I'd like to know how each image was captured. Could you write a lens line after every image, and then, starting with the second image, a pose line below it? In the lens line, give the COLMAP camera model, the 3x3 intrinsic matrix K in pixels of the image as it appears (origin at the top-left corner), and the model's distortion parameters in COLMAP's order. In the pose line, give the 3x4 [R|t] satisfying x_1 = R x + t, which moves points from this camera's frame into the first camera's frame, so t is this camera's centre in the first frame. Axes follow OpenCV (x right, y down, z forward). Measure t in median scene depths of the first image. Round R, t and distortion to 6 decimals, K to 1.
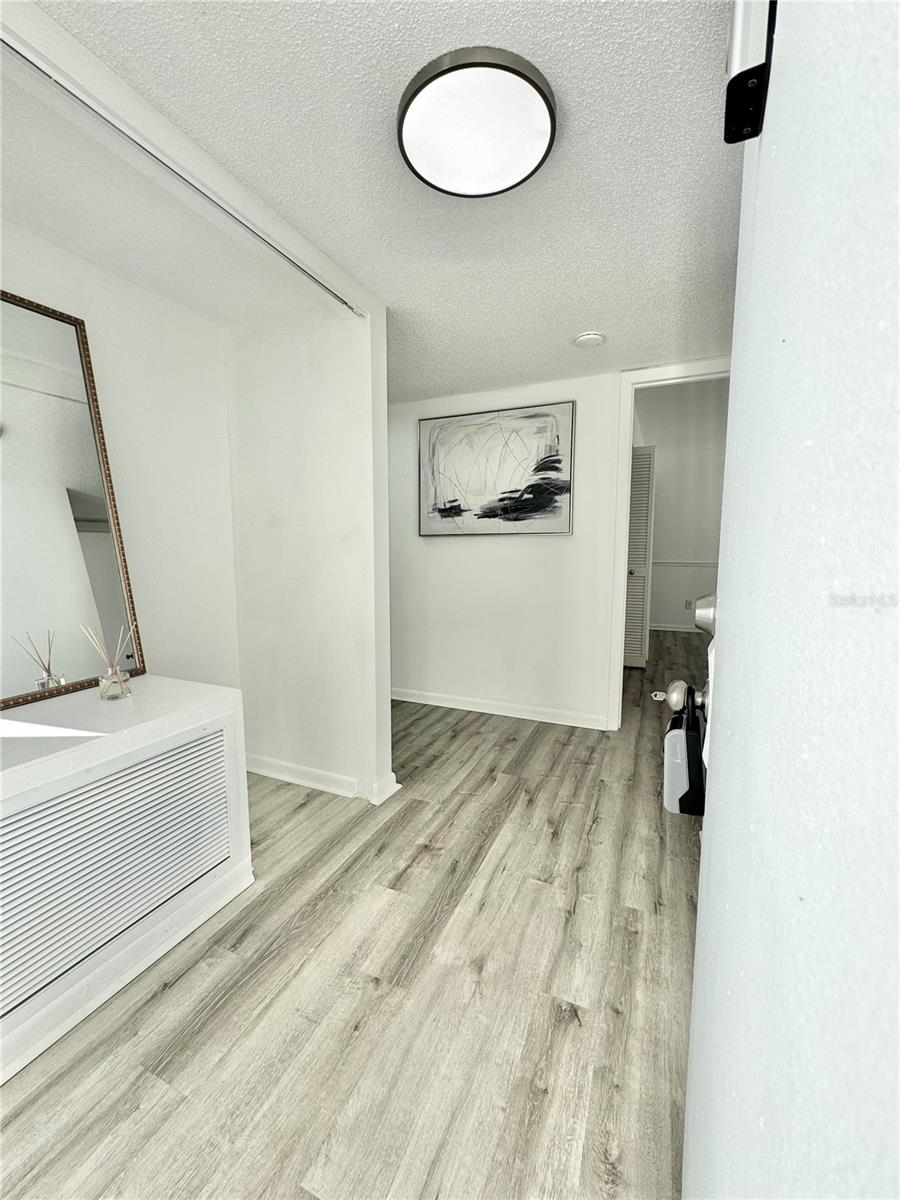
lens RADIAL K [[473.2, 0, 450.0], [0, 473.2, 600.0], [0, 0, 1]] dist [-0.000965, 0.000244]
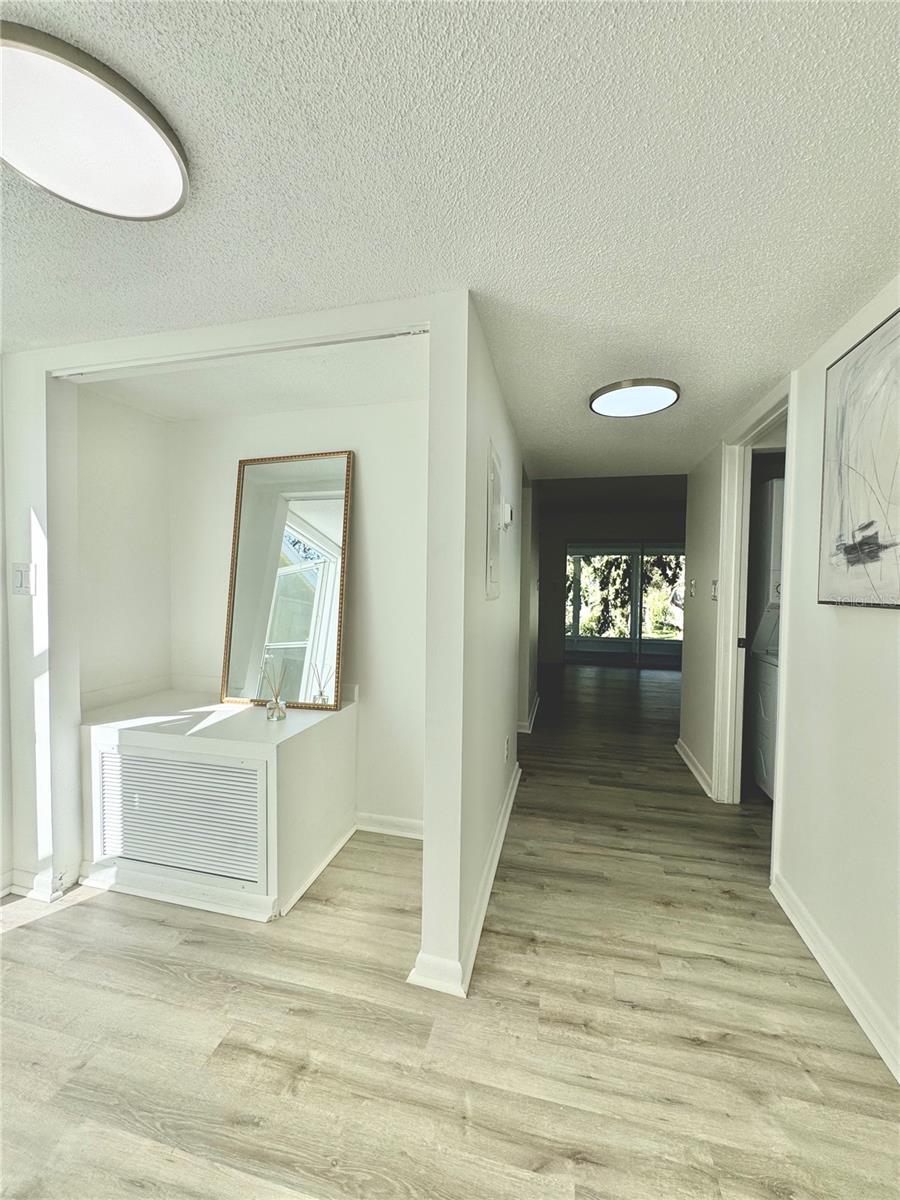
lens RADIAL K [[473.2, 0, 450.0], [0, 473.2, 600.0], [0, 0, 1]] dist [-0.000965, 0.000244]
pose [[0.185338, 0.026238, -0.982324, 0.505720], [-0.116169, 0.993219, 0.004611, -0.141693], [0.975784, 0.113261, 0.187129, 0.787733]]
